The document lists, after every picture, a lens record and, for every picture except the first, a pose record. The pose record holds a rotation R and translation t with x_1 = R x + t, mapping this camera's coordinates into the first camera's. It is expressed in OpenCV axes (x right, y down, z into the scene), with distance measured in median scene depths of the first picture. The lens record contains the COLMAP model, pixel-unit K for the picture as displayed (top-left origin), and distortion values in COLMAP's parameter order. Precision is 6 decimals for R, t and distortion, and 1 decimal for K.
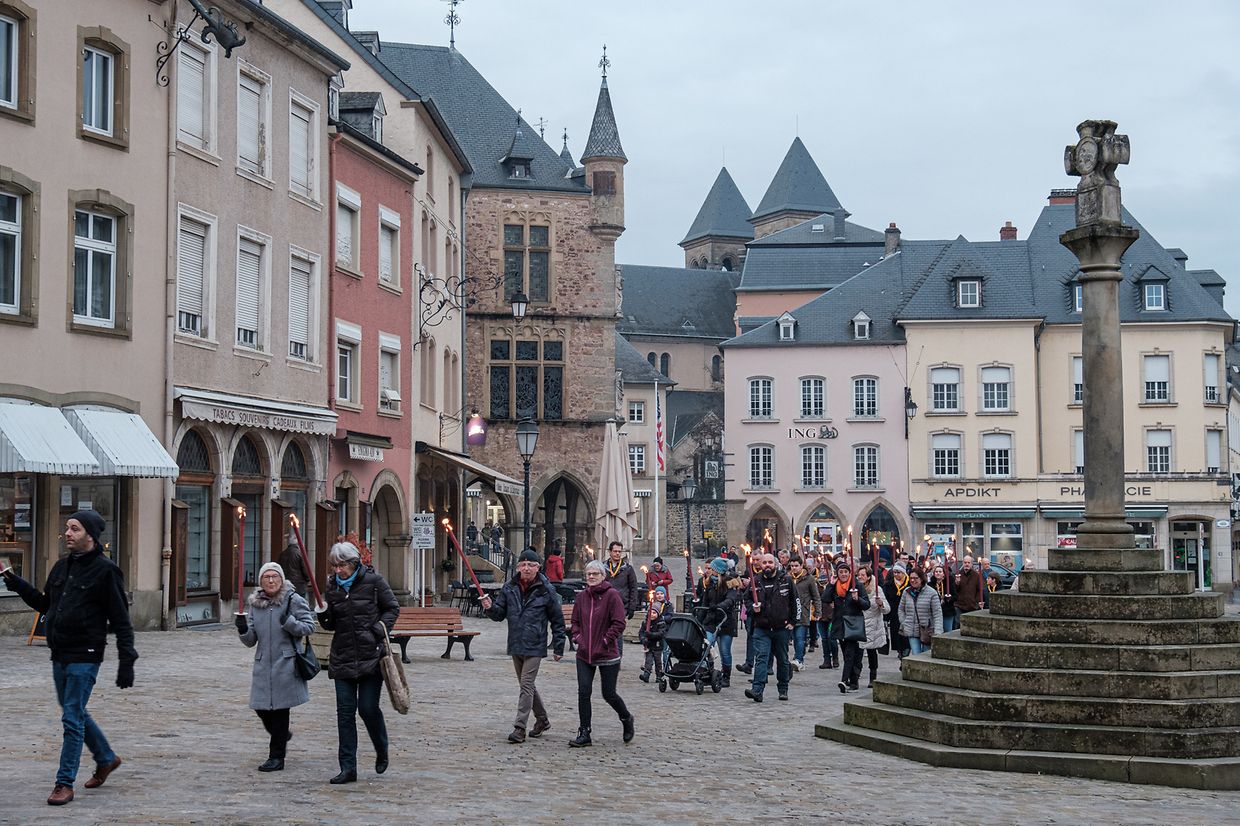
lens RADIAL K [[1931.7, 0, 624.8], [0, 1931.7, 356.6], [0, 0, 1]] dist [-0.021227, 0.095419]
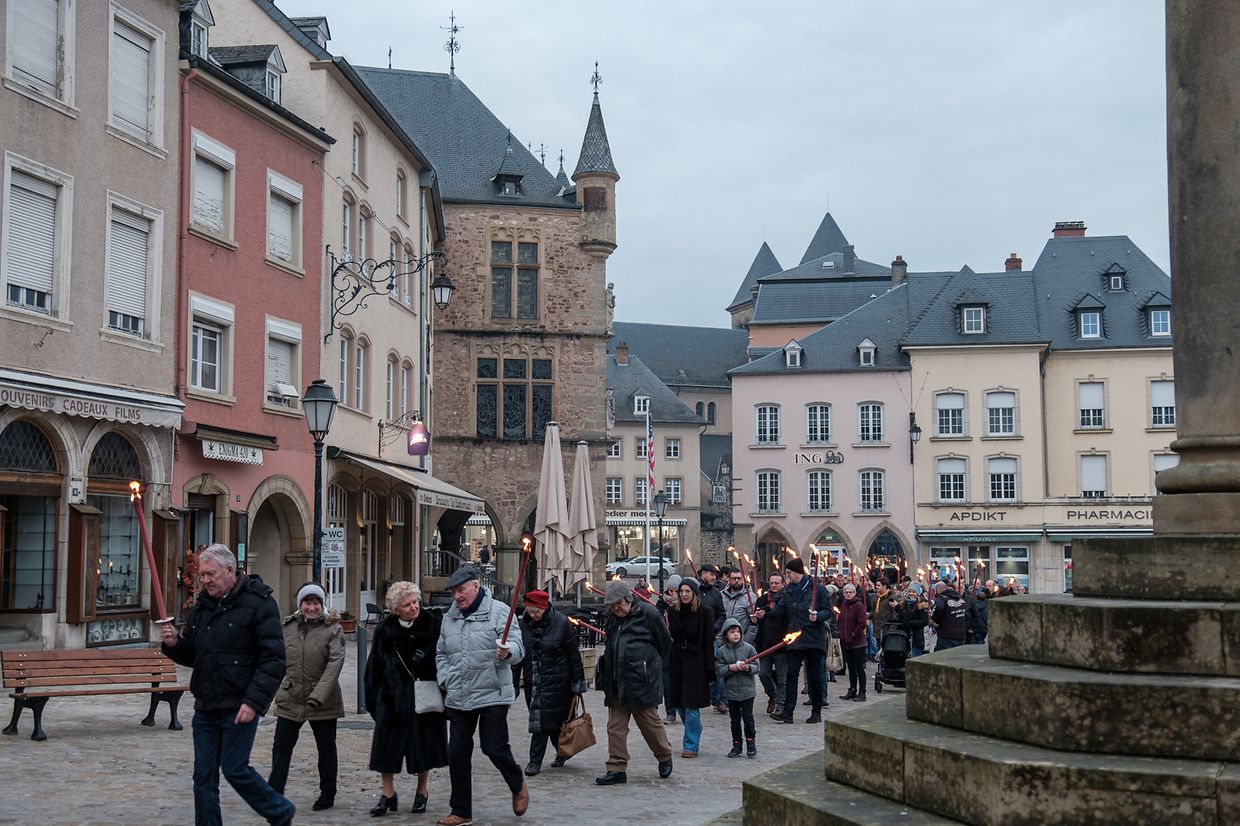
lens RADIAL K [[1529.5, 0, 620.0], [0, 1529.5, 413.0], [0, 0, 1]] dist [0.014590, 0.026645]
pose [[0.998246, -0.004918, -0.058992, 0.047960], [0.004535, 0.999968, -0.006635, 0.024522], [0.059023, 0.006356, 0.998236, 0.223647]]
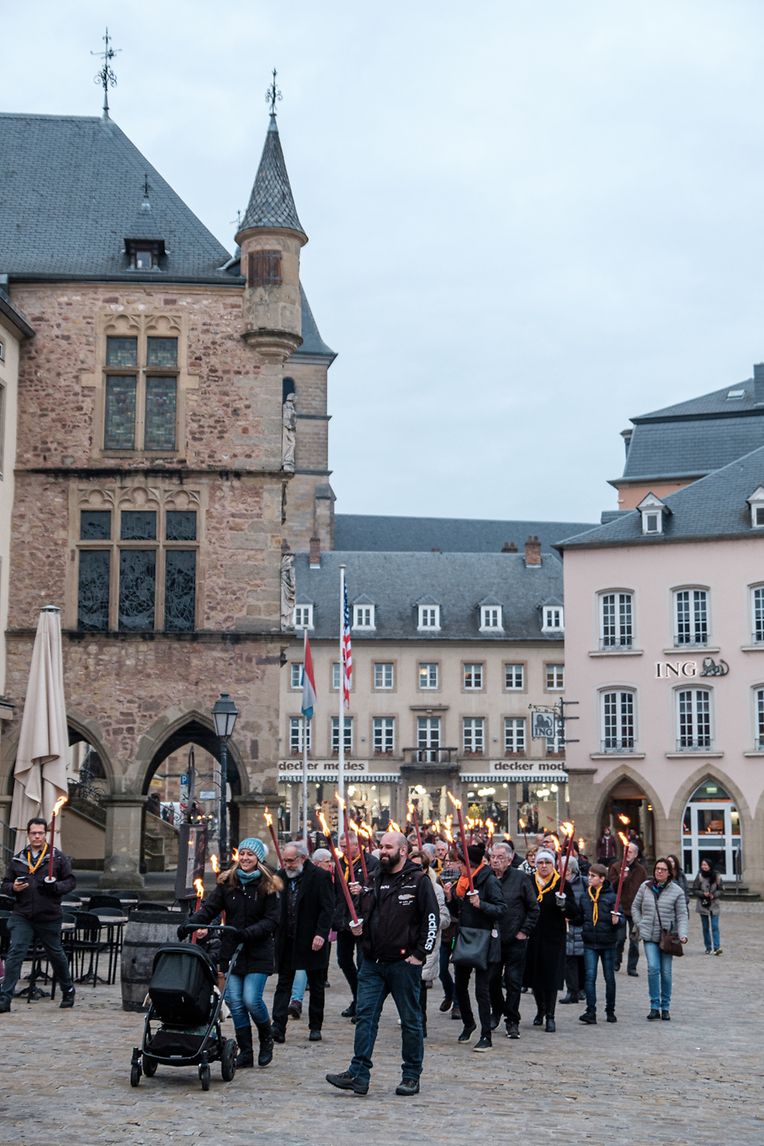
lens RADIAL K [[1785.3, 0, 383.8], [0, 1785.3, 533.8], [0, 0, 1]] dist [-0.021227, 0.095419]
pose [[0.972013, -0.036143, -0.232130, 0.165678], [0.017631, 0.996531, -0.081334, 0.049126], [0.234265, 0.074965, 0.969278, 0.435421]]
